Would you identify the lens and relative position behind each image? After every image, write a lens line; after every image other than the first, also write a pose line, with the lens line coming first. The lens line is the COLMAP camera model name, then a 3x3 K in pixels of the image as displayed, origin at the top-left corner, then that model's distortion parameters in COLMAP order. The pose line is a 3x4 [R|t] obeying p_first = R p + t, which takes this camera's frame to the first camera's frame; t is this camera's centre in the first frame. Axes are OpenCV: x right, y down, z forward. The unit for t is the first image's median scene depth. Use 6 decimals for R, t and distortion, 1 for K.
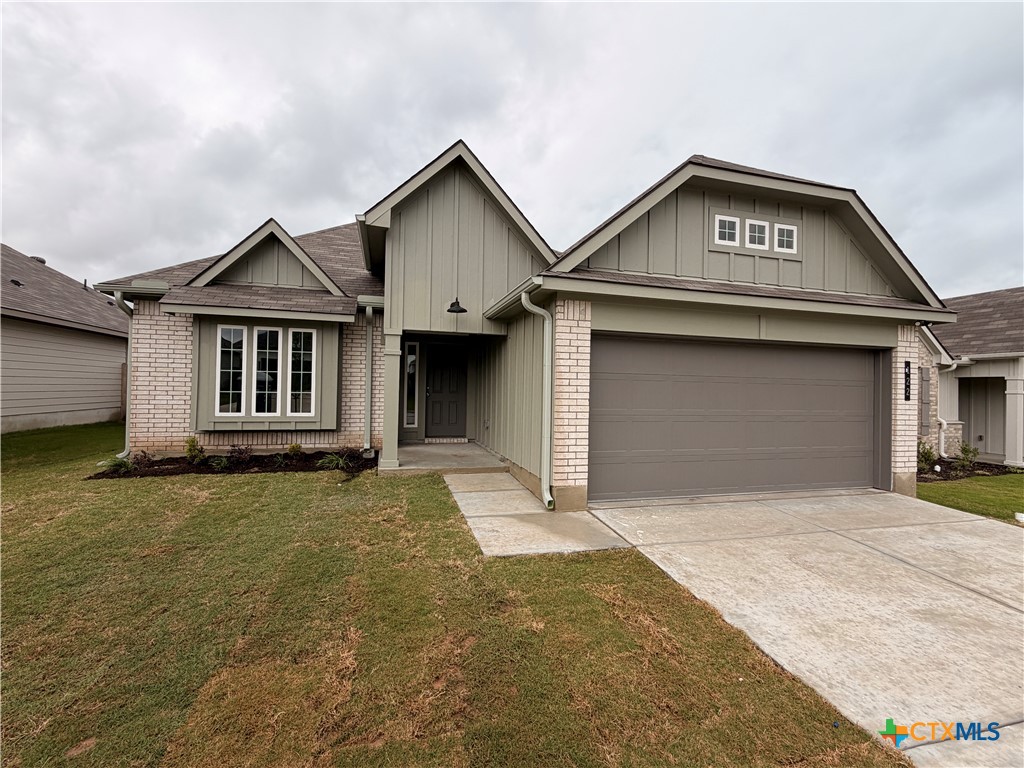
lens RADIAL K [[456.1, 0, 508.2], [0, 456.1, 384.1], [0, 0, 1]] dist [0.001471, 0.000413]
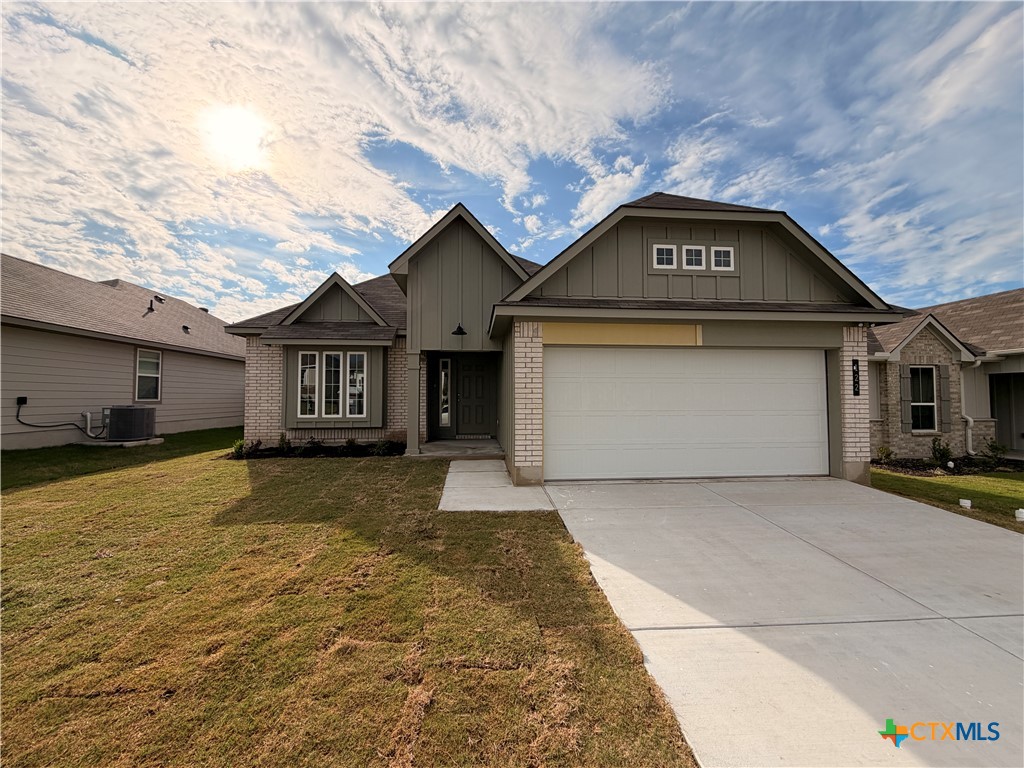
lens RADIAL K [[408.6, 0, 504.4], [0, 408.6, 385.5], [0, 0, 1]] dist [0.000335, -0.000144]
pose [[0.982477, -0.024767, -0.184731, 0.212464], [0.020788, 0.999509, -0.023442, 0.016182], [0.185221, 0.019191, 0.982509, -0.106964]]
